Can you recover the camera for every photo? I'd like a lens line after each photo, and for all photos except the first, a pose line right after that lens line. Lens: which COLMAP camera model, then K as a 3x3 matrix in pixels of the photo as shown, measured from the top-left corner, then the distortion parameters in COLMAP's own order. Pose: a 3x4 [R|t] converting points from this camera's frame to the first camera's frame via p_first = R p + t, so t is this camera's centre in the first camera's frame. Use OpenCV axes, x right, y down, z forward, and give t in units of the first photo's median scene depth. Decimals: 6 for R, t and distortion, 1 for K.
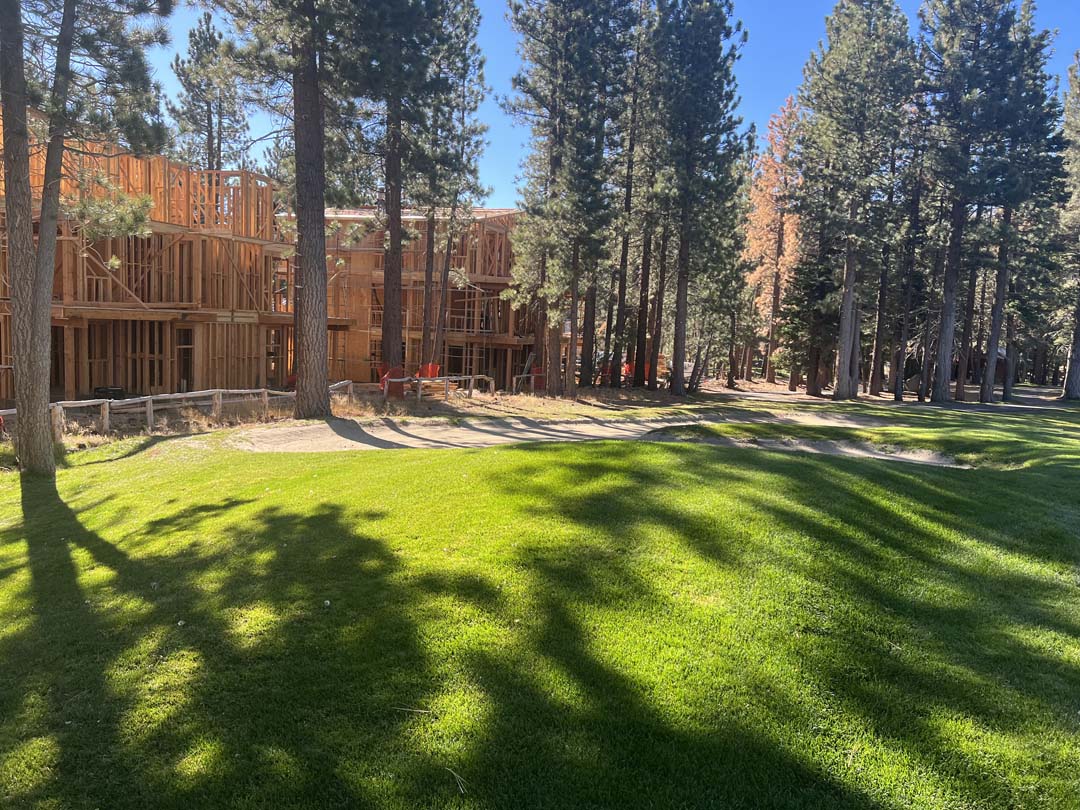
lens RADIAL K [[814.6, 0, 535.8], [0, 814.6, 423.3], [0, 0, 1]] dist [0.098623, -0.099432]
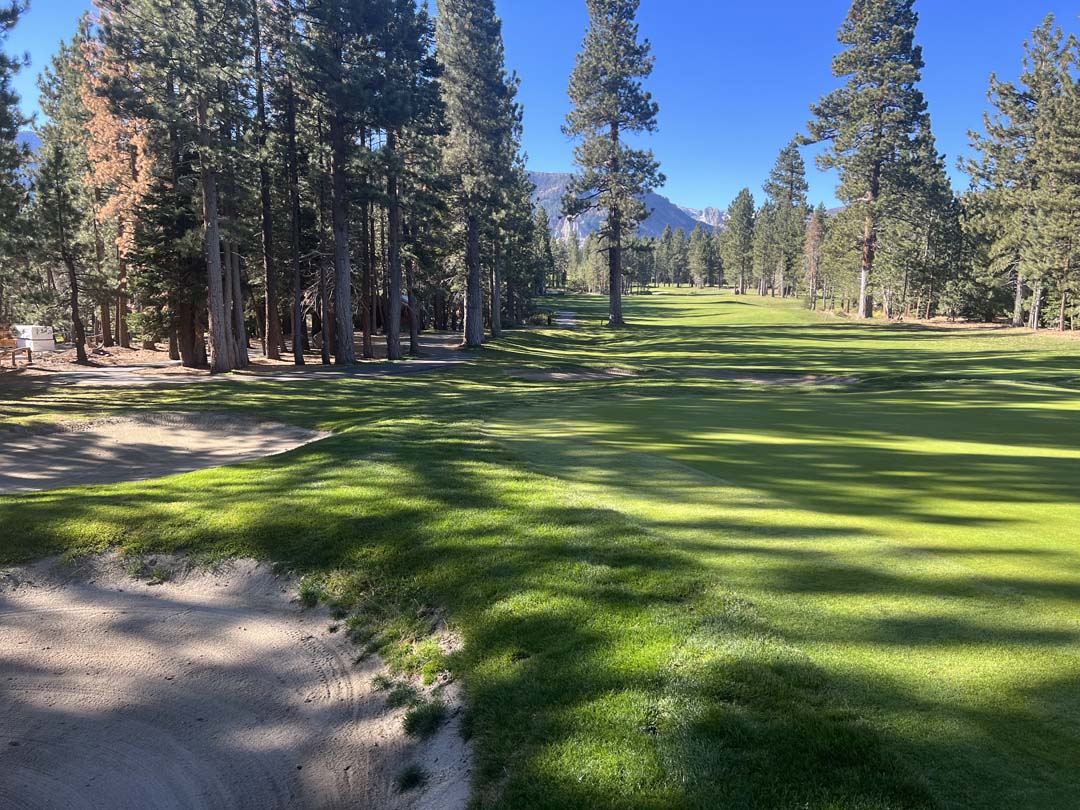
lens RADIAL K [[828.3, 0, 514.8], [0, 828.3, 382.2], [0, 0, 1]] dist [0.153767, -0.195468]
pose [[0.804625, -0.097173, 0.585778, 0.121748], [0.093038, 0.994965, 0.037255, -0.021194], [-0.586449, 0.024524, 0.809615, 0.203993]]
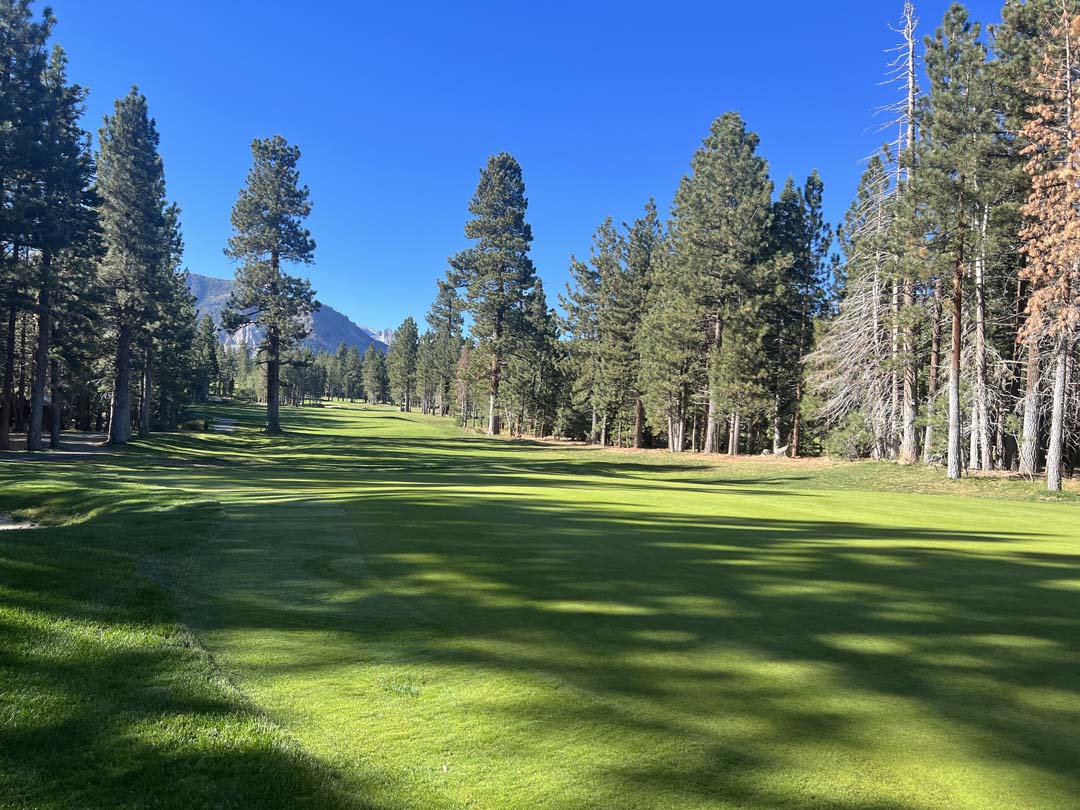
lens RADIAL K [[809.9, 0, 543.3], [0, 809.9, 407.6], [0, 0, 1]] dist [0.078434, -0.085318]
pose [[0.492132, -0.003167, 0.870515, 0.007762], [0.068669, 0.997019, -0.035194, -0.001252], [-0.867808, 0.077098, 0.490882, 0.027299]]
